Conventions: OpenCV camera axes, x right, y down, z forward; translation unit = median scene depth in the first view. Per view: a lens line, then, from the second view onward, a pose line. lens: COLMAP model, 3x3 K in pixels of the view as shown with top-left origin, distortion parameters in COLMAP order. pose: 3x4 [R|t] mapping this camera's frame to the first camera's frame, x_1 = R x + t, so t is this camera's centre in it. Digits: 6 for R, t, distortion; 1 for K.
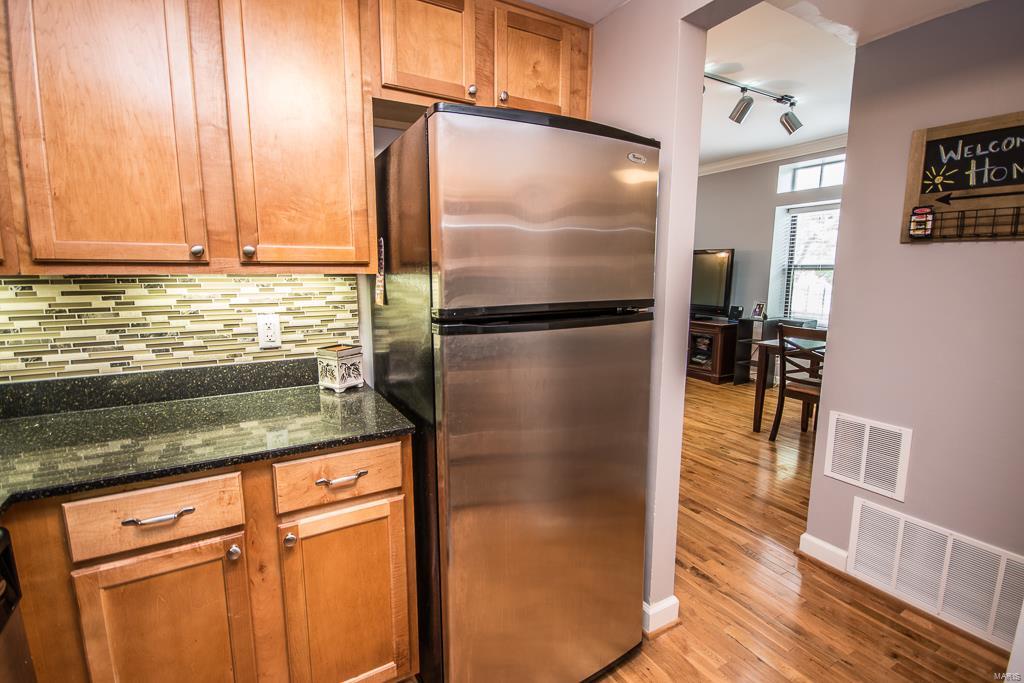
lens RADIAL K [[450.9, 0, 509.4], [0, 450.9, 340.3], [0, 0, 1]] dist [0.000143, -0.003759]
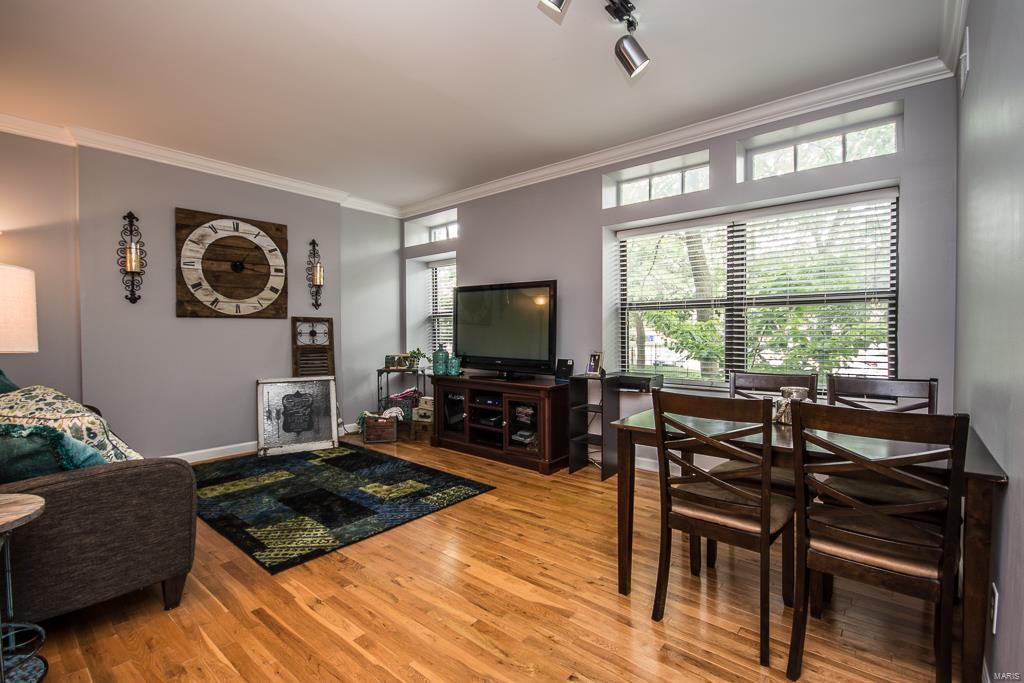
lens RADIAL K [[464.2, 0, 509.1], [0, 464.2, 340.2], [0, 0, 1]] dist [0.002817, -0.000827]
pose [[0.933263, -0.011480, 0.359010, 0.160988], [0.058255, 0.991094, -0.119743, -0.022556], [-0.354438, 0.132666, 0.925620, 0.352654]]
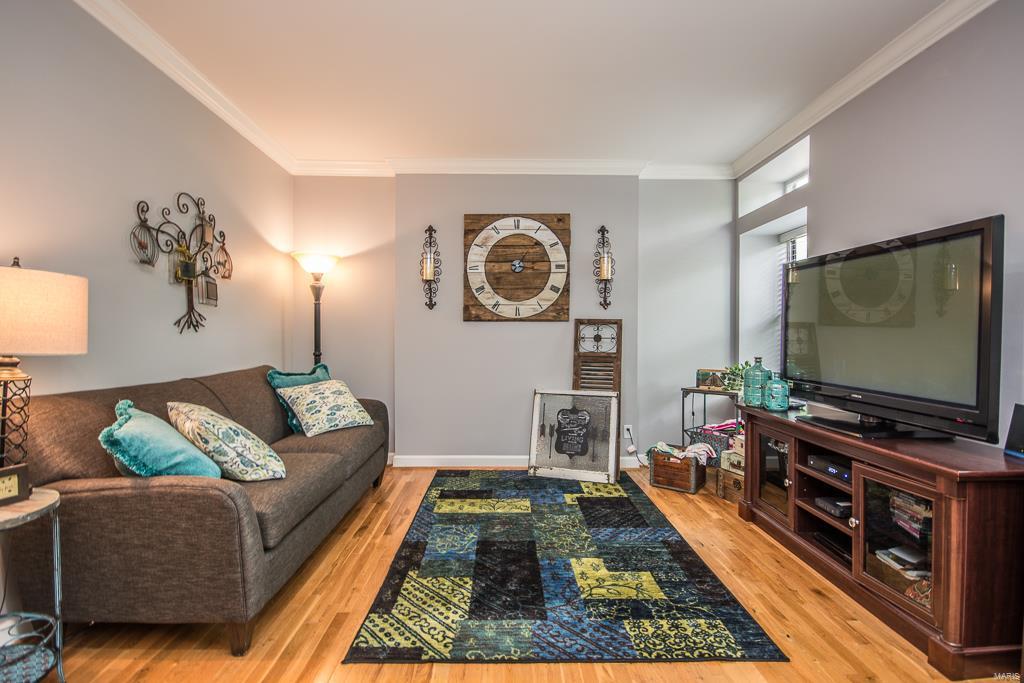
lens RADIAL K [[467.7, 0, 508.8], [0, 467.7, 340.8], [0, 0, 1]] dist [0.005746, -0.008887]
pose [[0.883724, 0.005340, -0.467978, 0.350797], [-0.070981, 0.989897, -0.122744, -0.058066], [0.462594, 0.141690, 0.875175, 0.587394]]
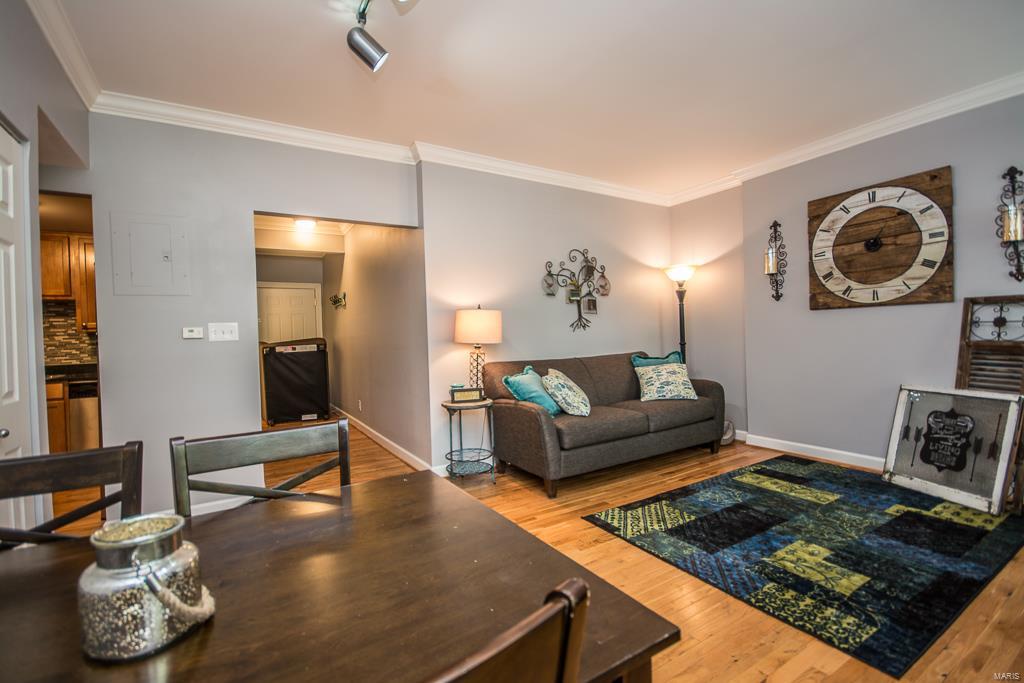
lens RADIAL K [[450.4, 0, 509.5], [0, 450.4, 340.2], [0, 0, 1]] dist [0.017206, -0.014984]
pose [[0.041641, 0.010108, -0.999082, 0.630029], [-0.118061, 0.992993, 0.005126, -0.076177], [0.992133, 0.117739, 0.042543, 0.707083]]
